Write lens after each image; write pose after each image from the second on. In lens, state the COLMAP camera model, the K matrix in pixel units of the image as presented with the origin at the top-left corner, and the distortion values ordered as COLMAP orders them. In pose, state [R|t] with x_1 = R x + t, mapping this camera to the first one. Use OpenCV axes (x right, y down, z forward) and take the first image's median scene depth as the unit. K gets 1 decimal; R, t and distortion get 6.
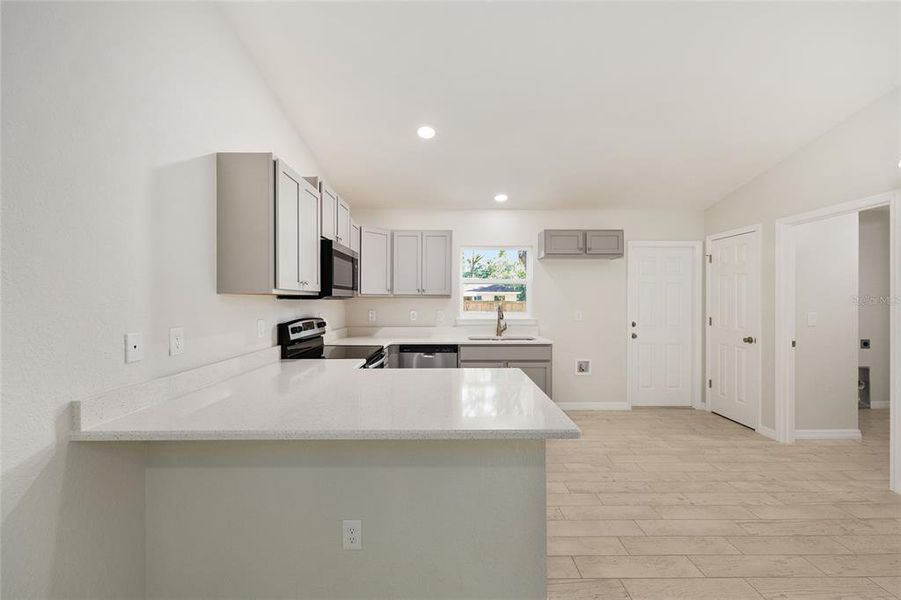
lens RADIAL K [[361.8, 0, 450.5], [0, 361.8, 300.0], [0, 0, 1]] dist [-0.001561, 0.000268]
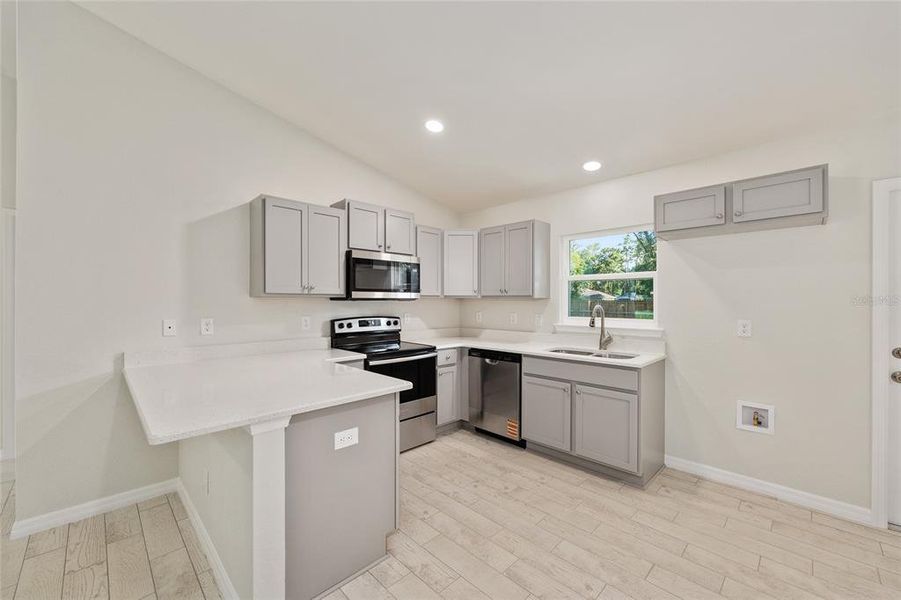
lens RADIAL K [[361.8, 0, 450.5], [0, 361.8, 300.0], [0, 0, 1]] dist [-0.001561, 0.000268]
pose [[0.697623, -0.001307, -0.716464, 0.512604], [-0.001212, 0.999995, -0.003004, -0.000919], [0.716464, 0.002965, 0.697618, 0.286127]]
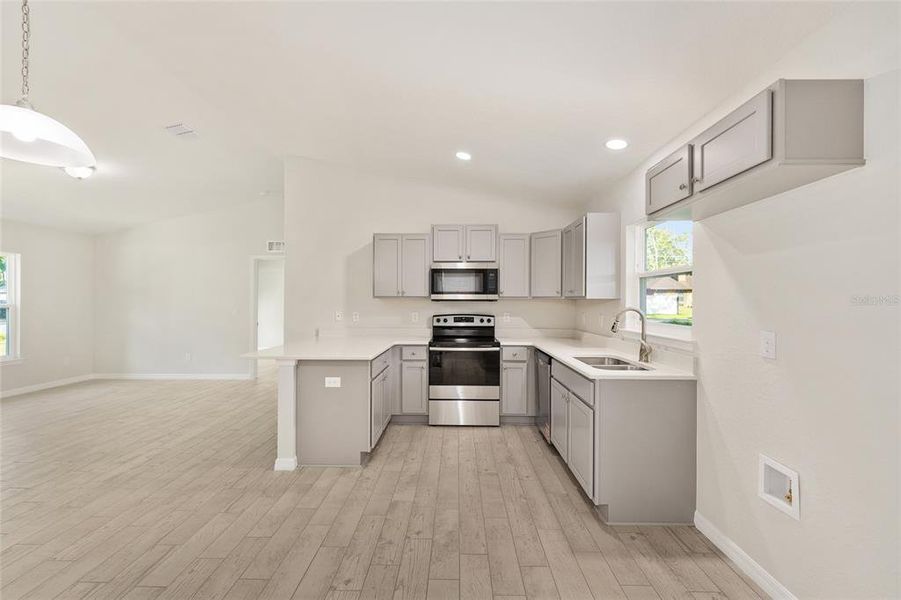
lens RADIAL K [[370.8, 0, 450.7], [0, 370.8, 301.6], [0, 0, 1]] dist [0.006734, 0.000301]
pose [[-0.030181, 0.000331, -0.999544, 0.880043], [-0.005048, 0.999987, 0.000484, -0.001147], [0.999532, 0.005060, -0.030179, 0.789067]]
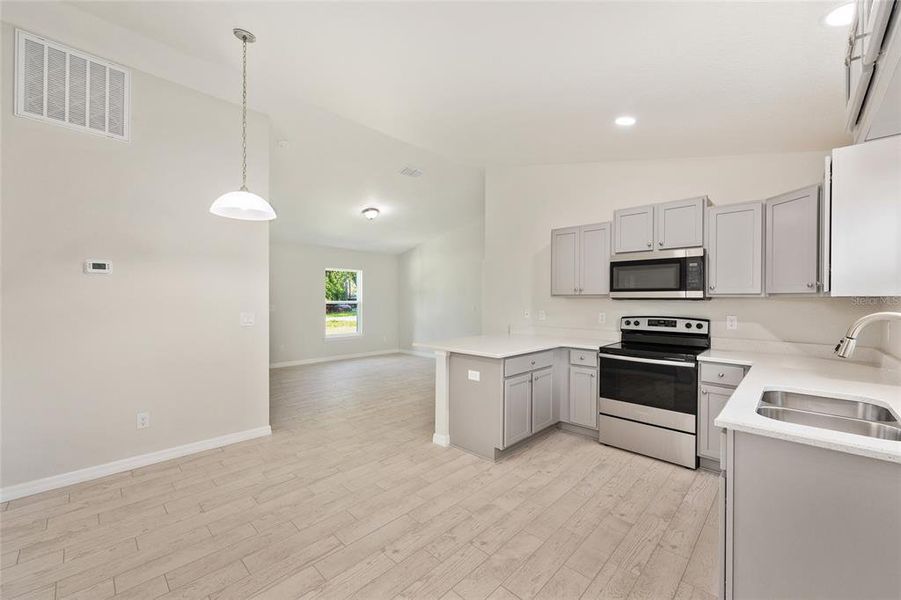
lens RADIAL K [[361.8, 0, 450.5], [0, 361.8, 300.0], [0, 0, 1]] dist [-0.001561, 0.000268]
pose [[-0.702348, -0.000864, -0.711834, 0.721437], [-0.005587, 0.999975, 0.004298, -0.003161], [0.711812, 0.006995, -0.702335, 1.058396]]
